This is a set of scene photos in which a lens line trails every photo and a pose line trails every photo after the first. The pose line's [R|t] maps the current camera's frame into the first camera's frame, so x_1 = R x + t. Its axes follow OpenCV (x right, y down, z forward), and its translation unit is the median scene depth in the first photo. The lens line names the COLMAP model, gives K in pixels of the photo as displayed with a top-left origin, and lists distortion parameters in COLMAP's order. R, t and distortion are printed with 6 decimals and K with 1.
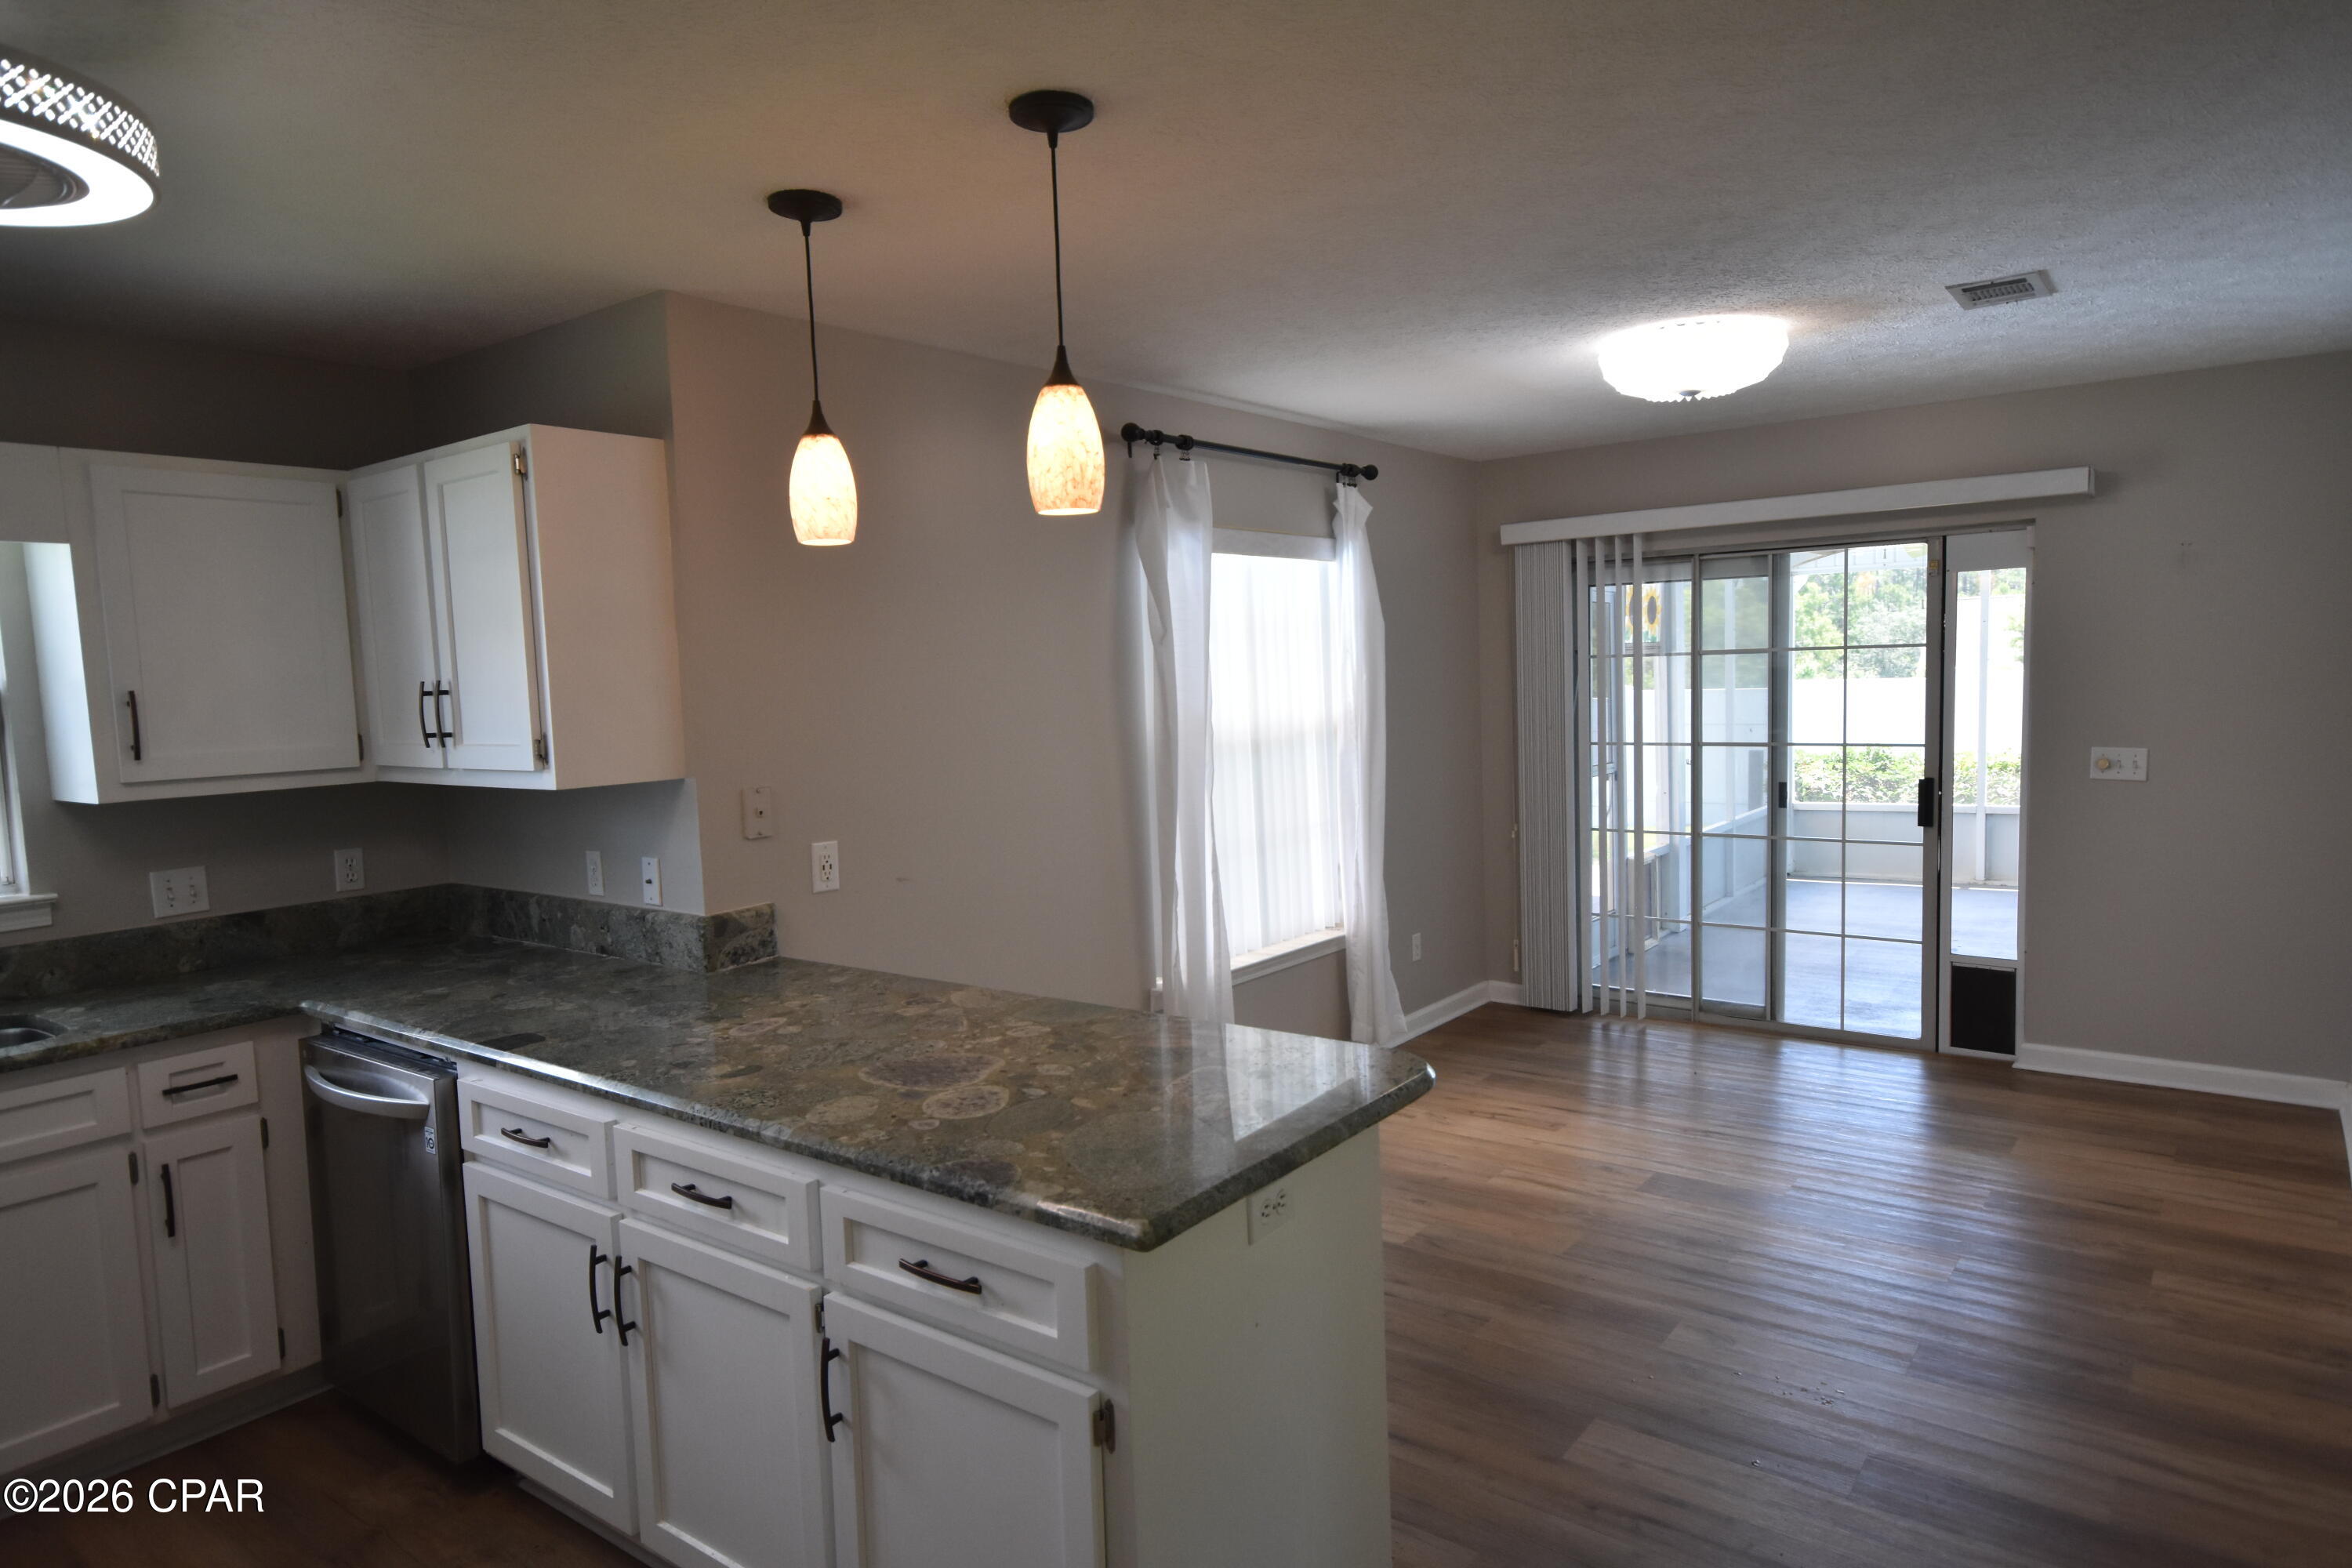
lens RADIAL K [[1459.2, 0, 1179.3], [0, 1459.2, 787.3], [0, 0, 1]] dist [0.071043, 0.001142]
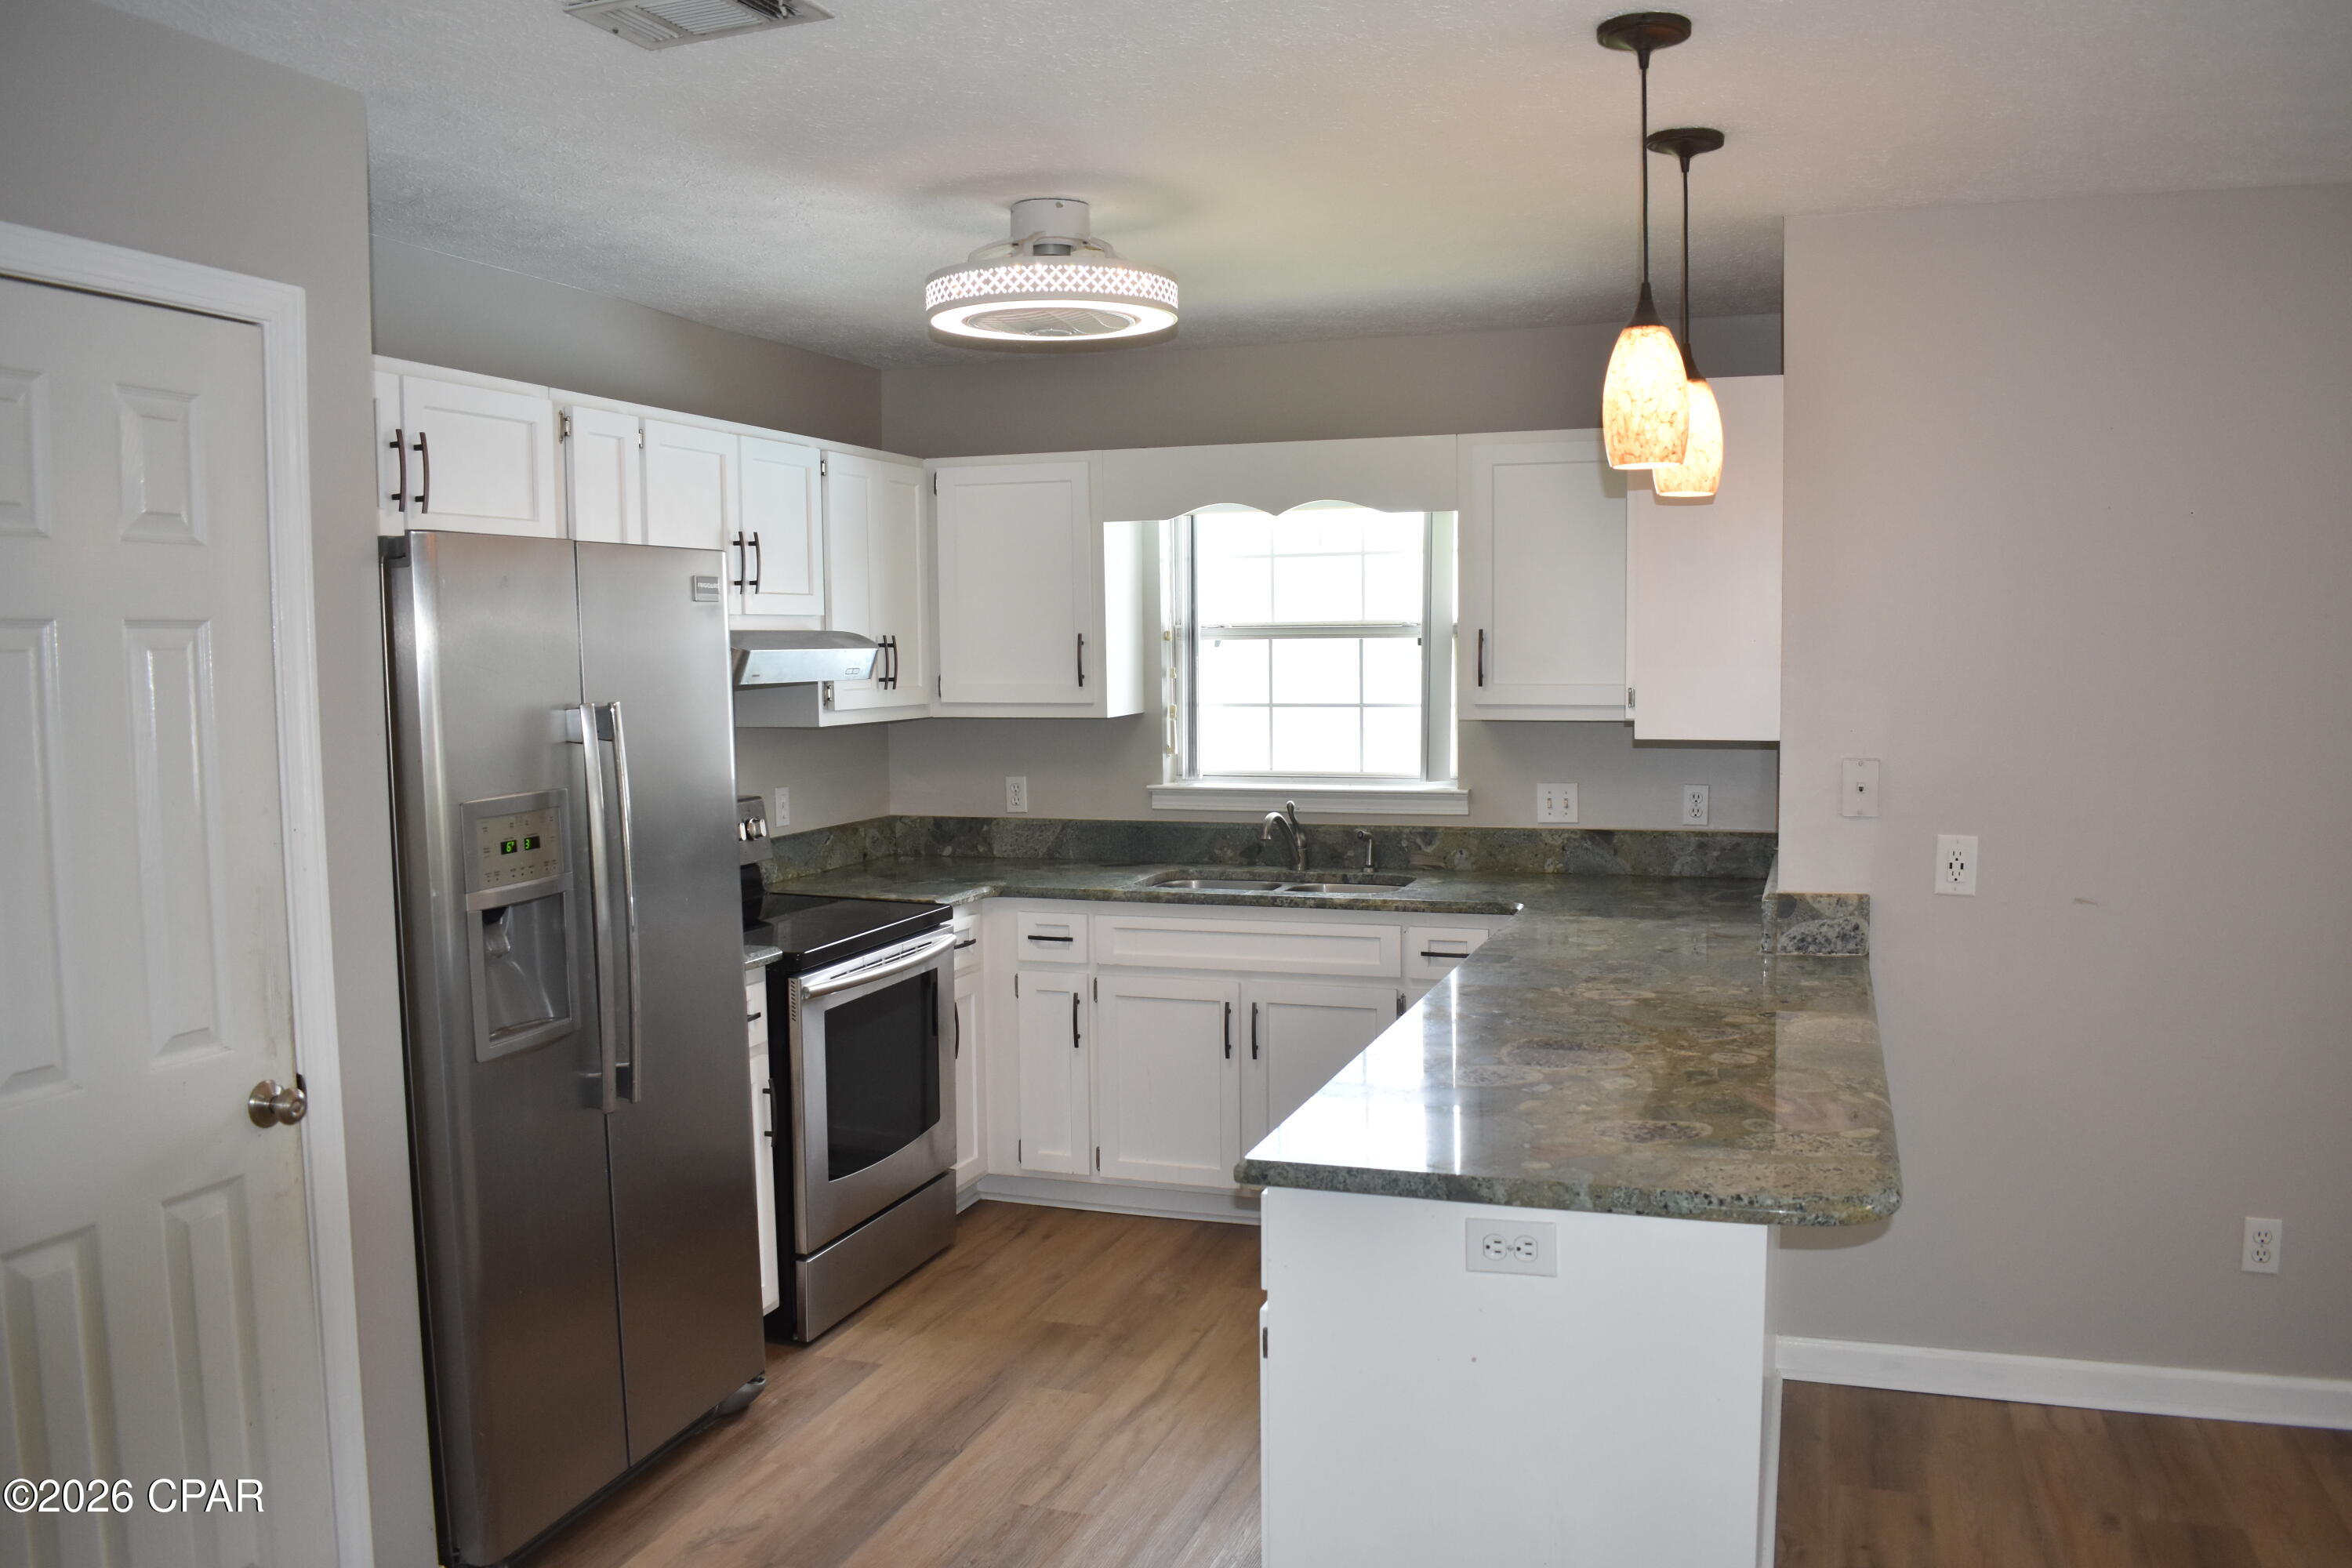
lens RADIAL K [[1950.9, 0, 1187.0], [0, 1950.9, 771.0], [0, 0, 1]] dist [0.040598, 0.006143]
pose [[0.319825, 0.100910, -0.942088, 0.683376], [-0.080743, 0.993598, 0.079016, -0.052492], [0.944030, 0.050795, 0.325925, 0.248225]]
